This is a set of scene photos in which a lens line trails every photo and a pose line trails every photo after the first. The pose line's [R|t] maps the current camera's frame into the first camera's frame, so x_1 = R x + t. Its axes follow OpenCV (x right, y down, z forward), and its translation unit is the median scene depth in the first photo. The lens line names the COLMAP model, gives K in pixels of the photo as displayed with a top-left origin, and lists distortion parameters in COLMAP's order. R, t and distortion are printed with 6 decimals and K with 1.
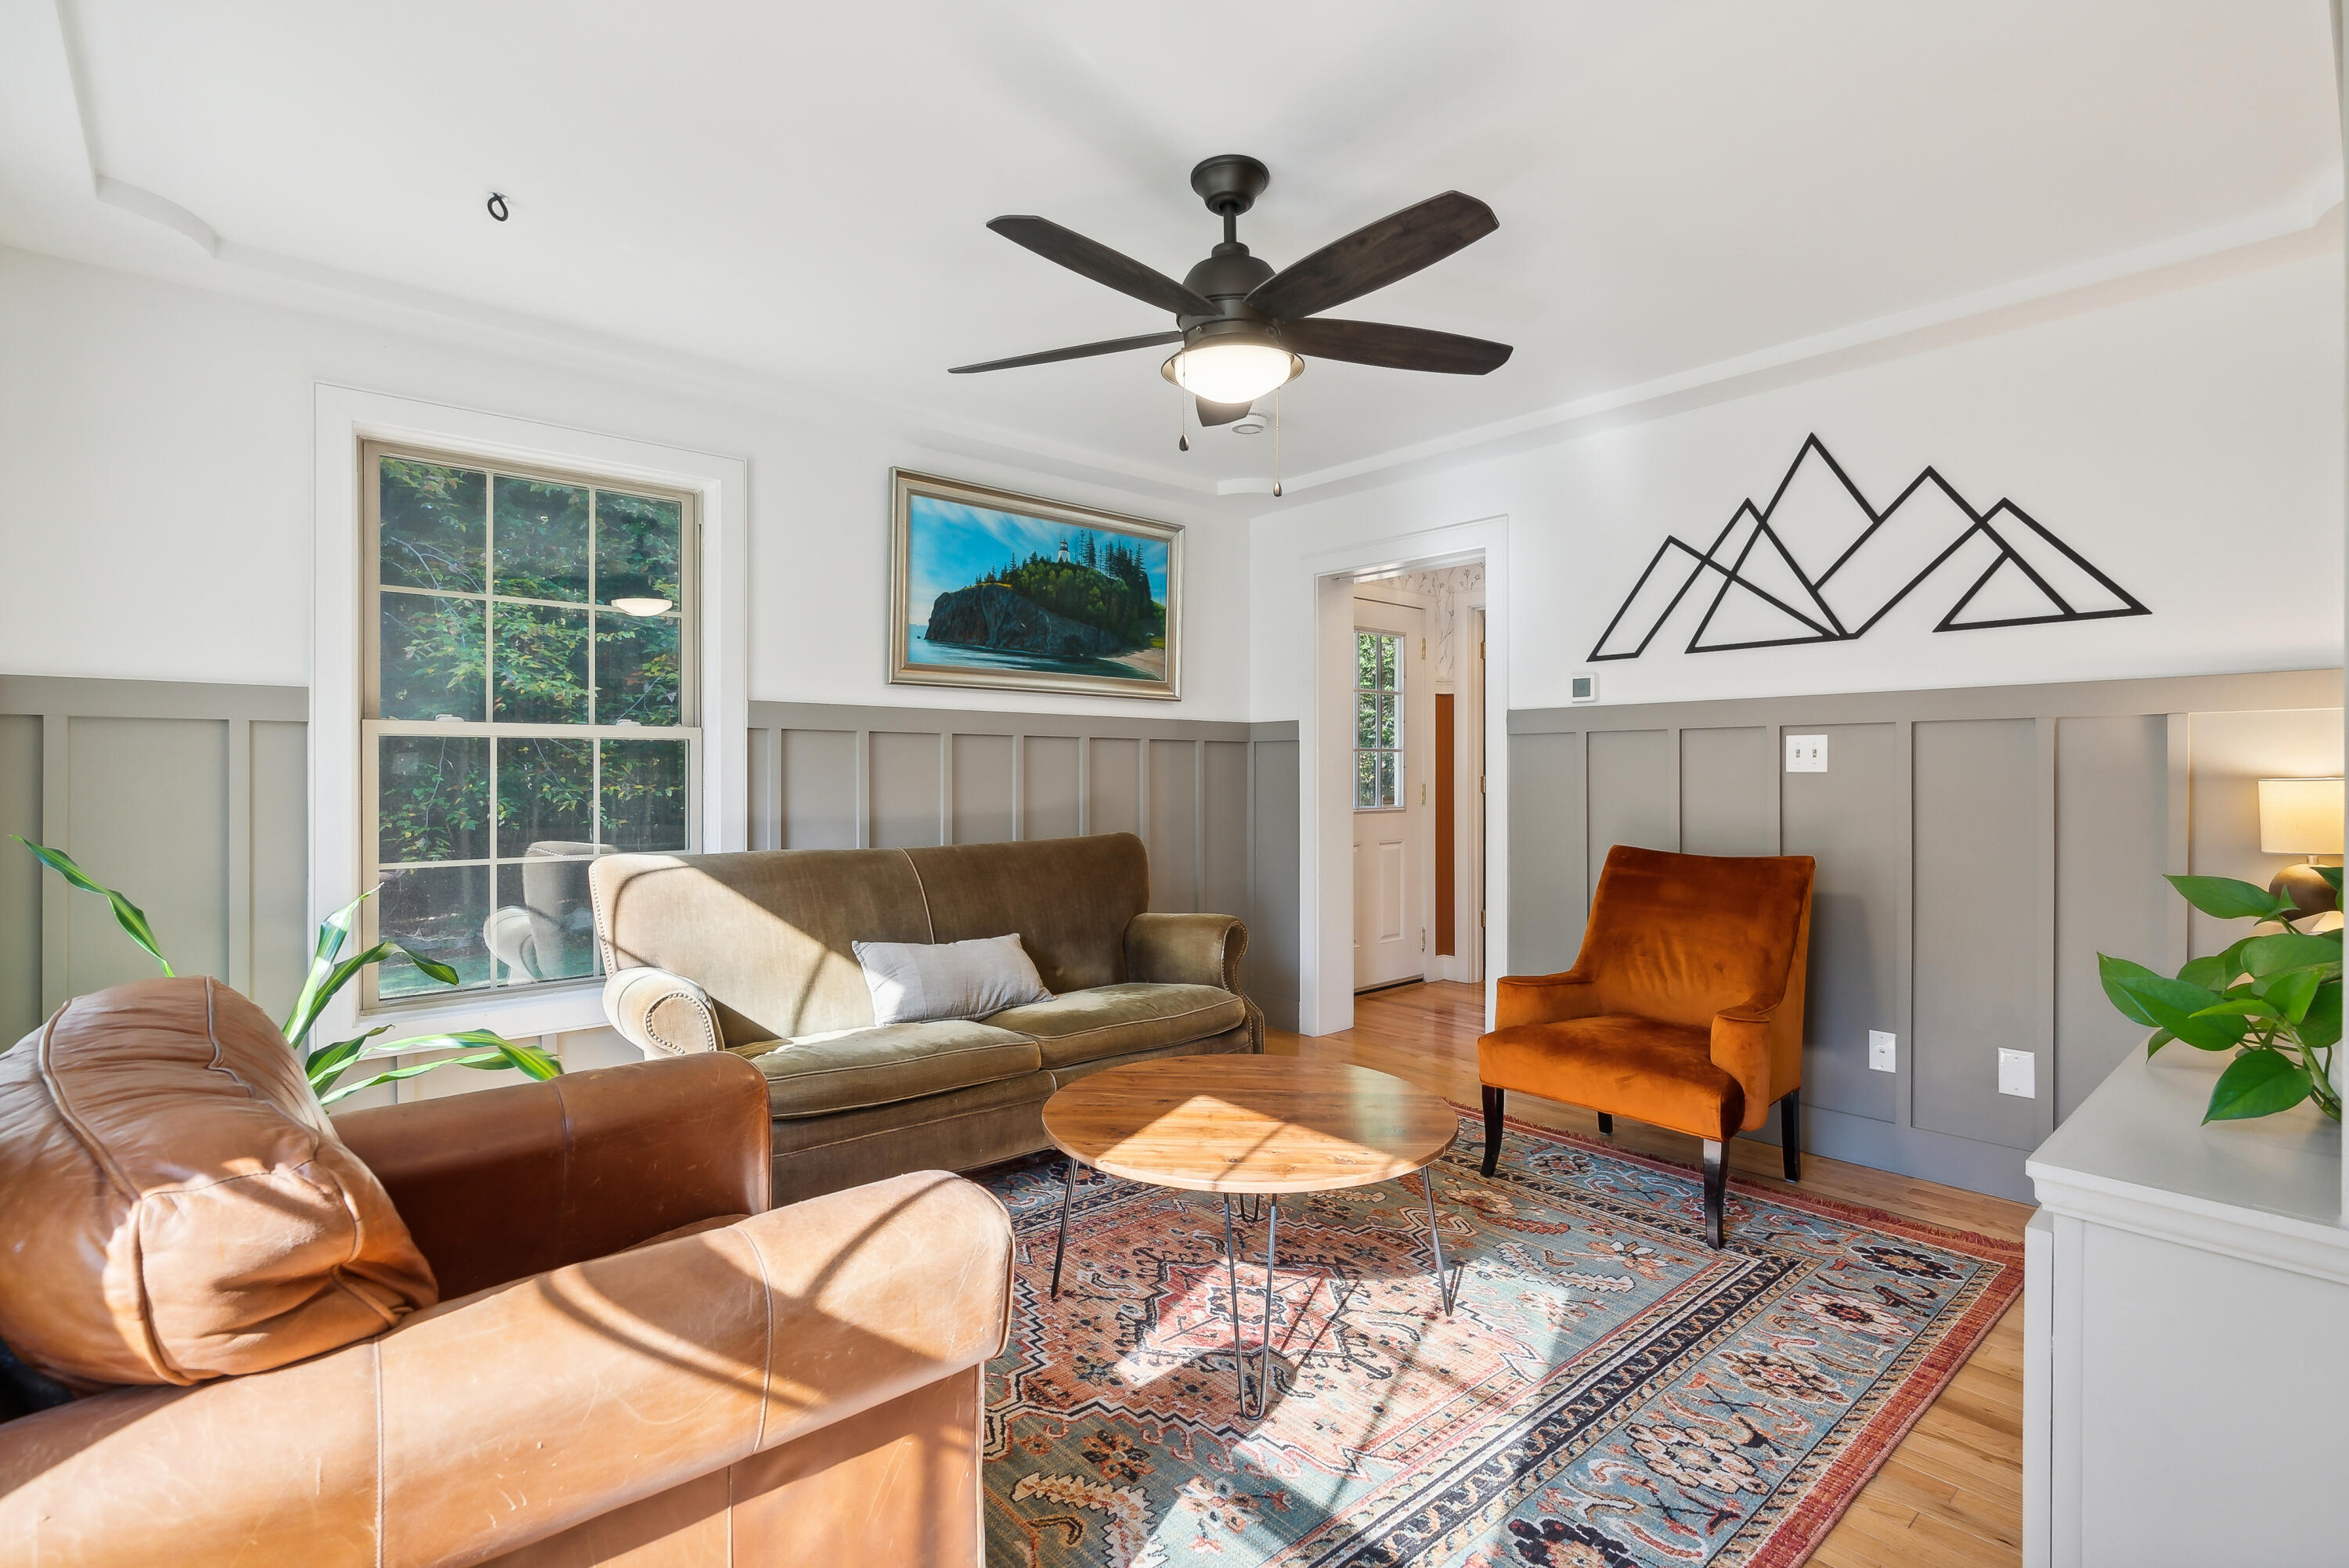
lens RADIAL K [[1081.5, 0, 1183.8], [0, 1081.5, 776.9], [0, 0, 1]] dist [-0.005775, -0.000140]
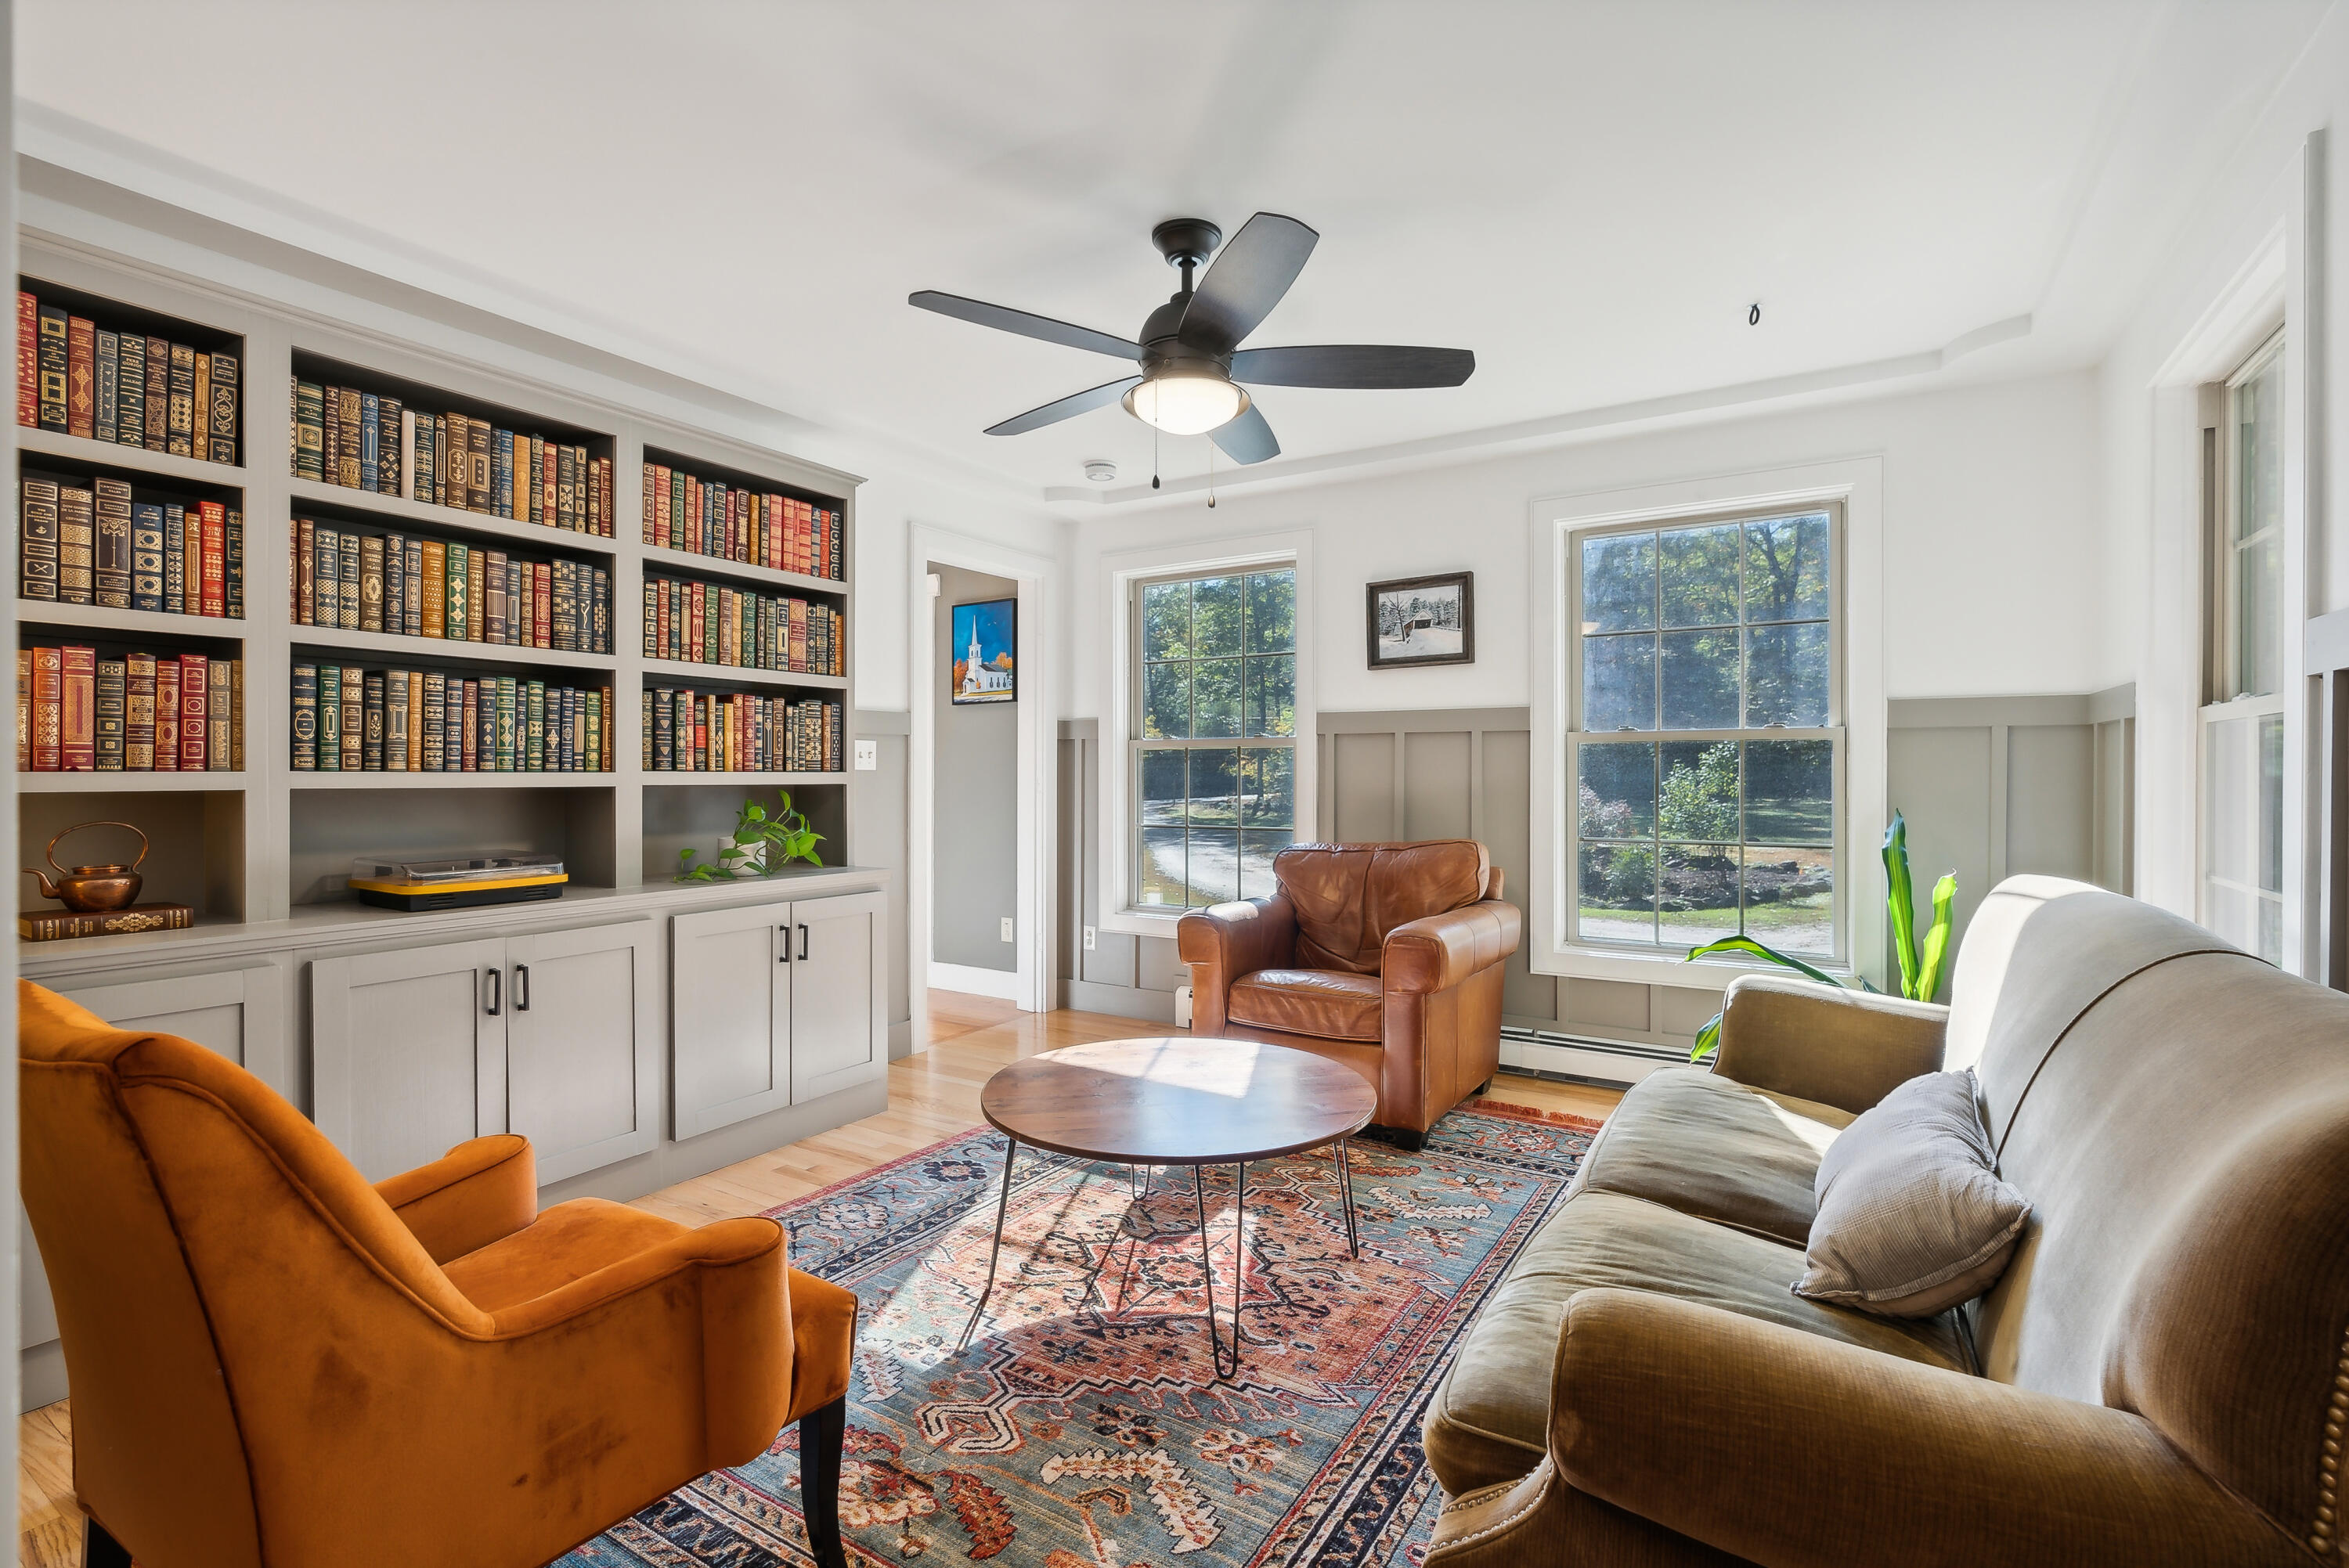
lens RADIAL K [[1081.5, 0, 1187.4], [0, 1081.5, 776.2], [0, 0, 1]] dist [-0.005775, -0.000140]
pose [[-0.957741, 0.000623, -0.287630, 0.287360], [-0.001544, 0.999972, 0.007307, -0.003550], [0.287627, 0.007442, -0.957714, 1.632602]]
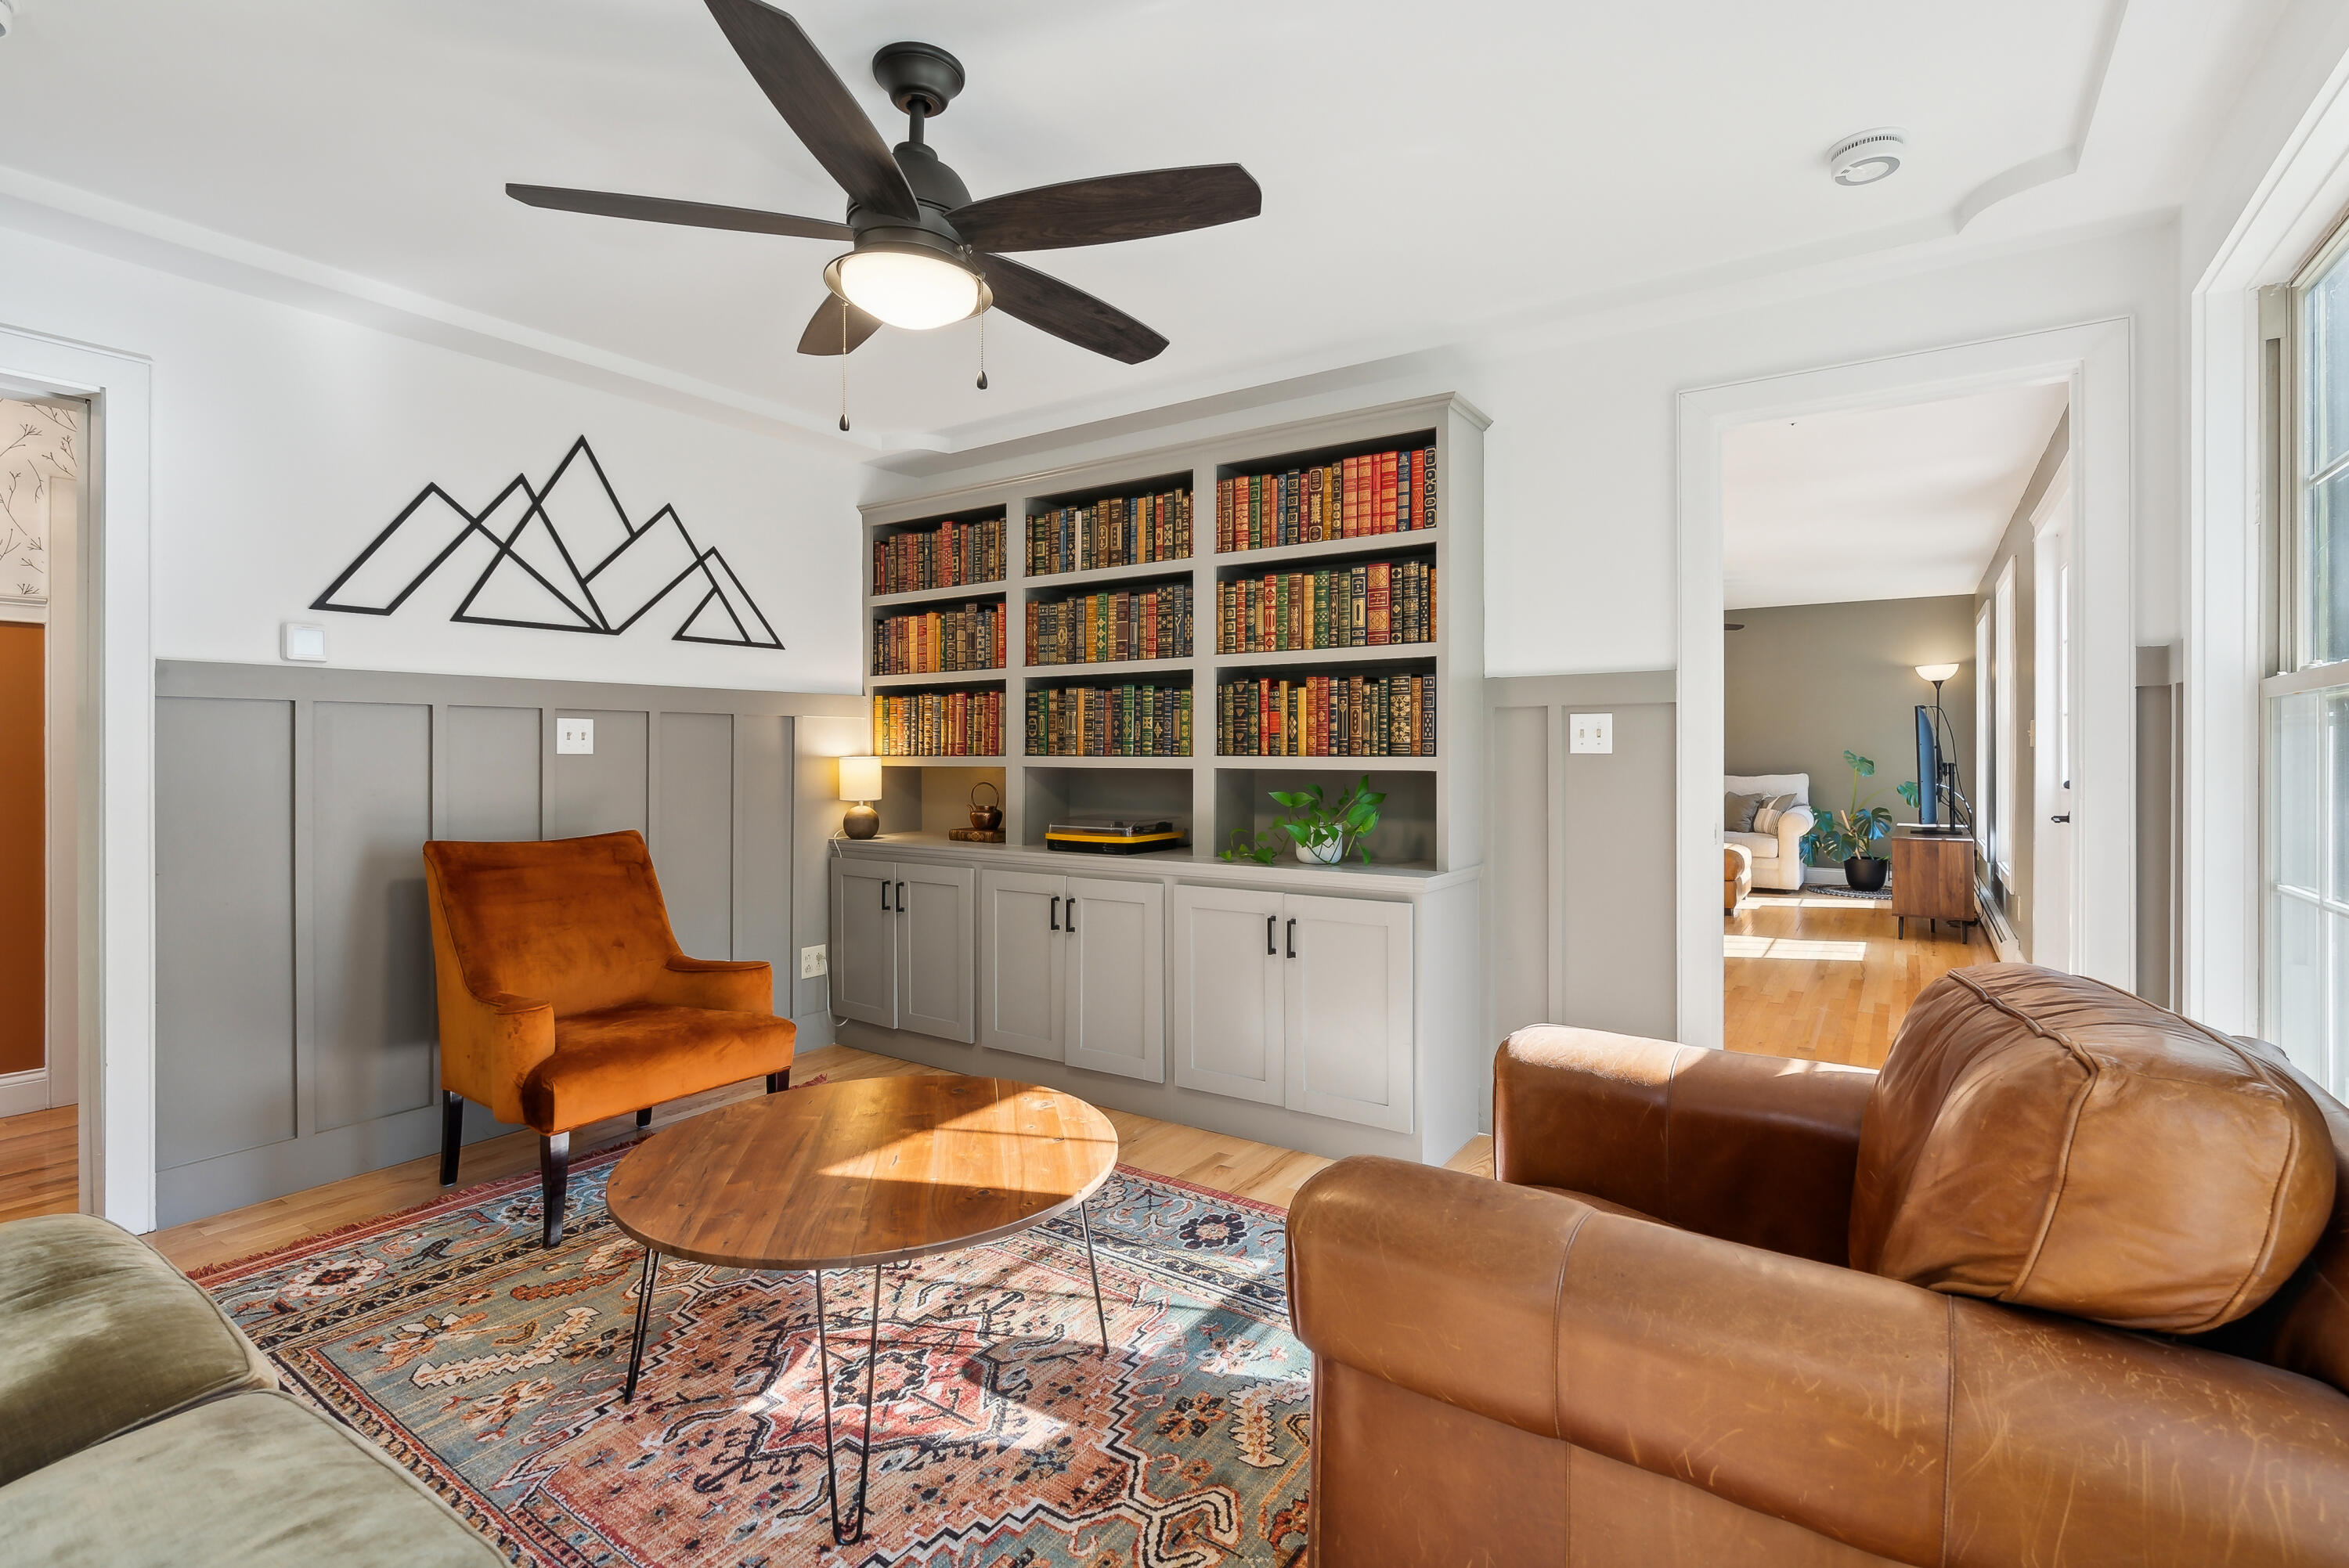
lens RADIAL K [[1081.5, 0, 1149.5], [0, 1081.5, 753.9], [0, 0, 1]] dist [-0.005775, -0.000140]
pose [[-0.229033, 0.000178, 0.973419, -0.665588], [0.004258, 0.999991, 0.000819, -0.003267], [-0.973409, 0.004332, -0.229031, 0.800429]]
